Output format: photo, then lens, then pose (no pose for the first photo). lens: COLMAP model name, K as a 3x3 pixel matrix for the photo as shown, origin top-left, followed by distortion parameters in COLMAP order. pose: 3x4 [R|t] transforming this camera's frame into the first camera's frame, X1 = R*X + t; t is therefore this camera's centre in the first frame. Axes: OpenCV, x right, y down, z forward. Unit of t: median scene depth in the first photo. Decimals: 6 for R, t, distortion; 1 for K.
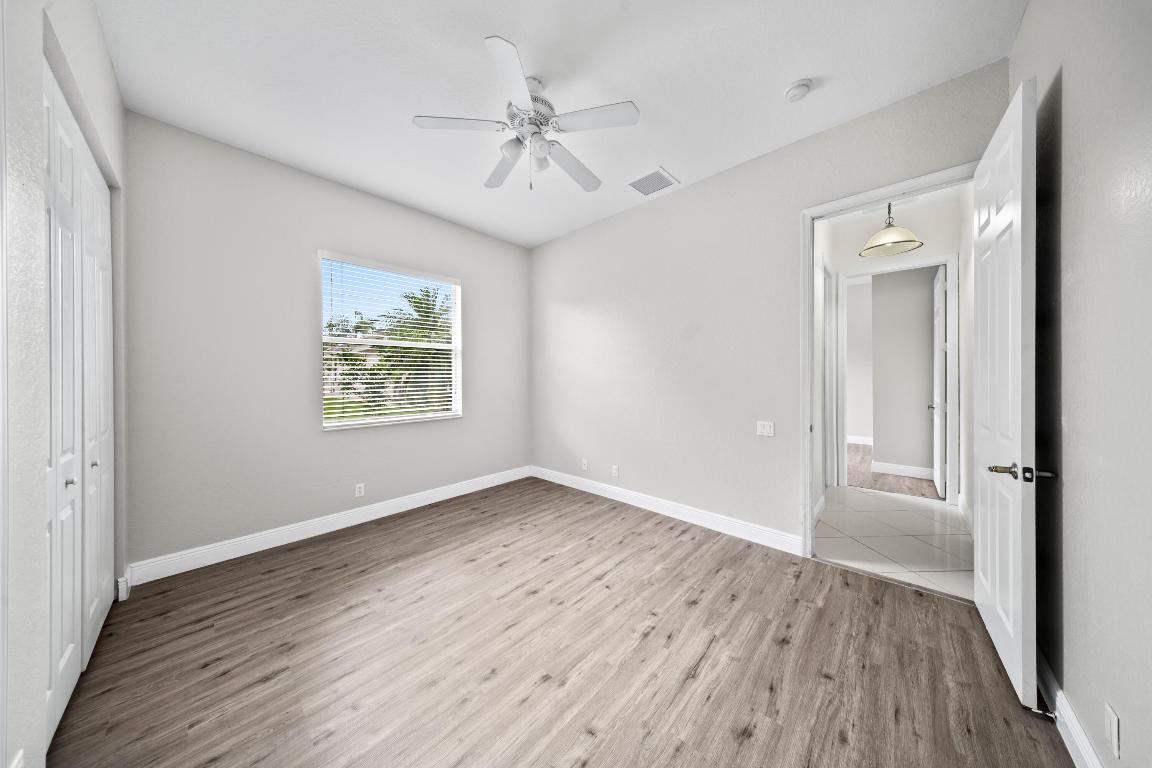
lens RADIAL K [[354.2, 0, 572.0], [0, 354.2, 385.7], [0, 0, 1]] dist [0.000219, -0.002293]
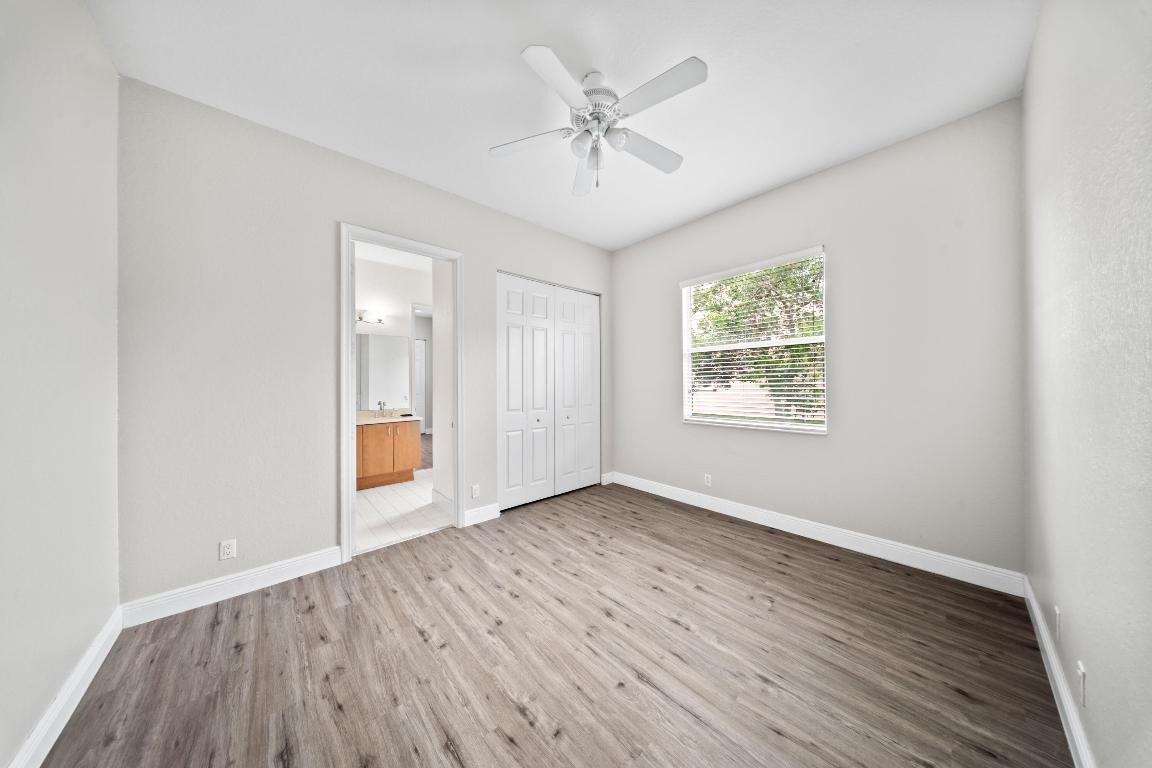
lens RADIAL K [[354.2, 0, 572.0], [0, 354.2, 385.7], [0, 0, 1]] dist [0.000219, -0.002293]
pose [[-0.112821, 0.023716, -0.993332, 0.760442], [-0.017646, 0.999510, 0.025868, -0.034484], [0.993459, 0.020447, -0.112347, 0.934176]]
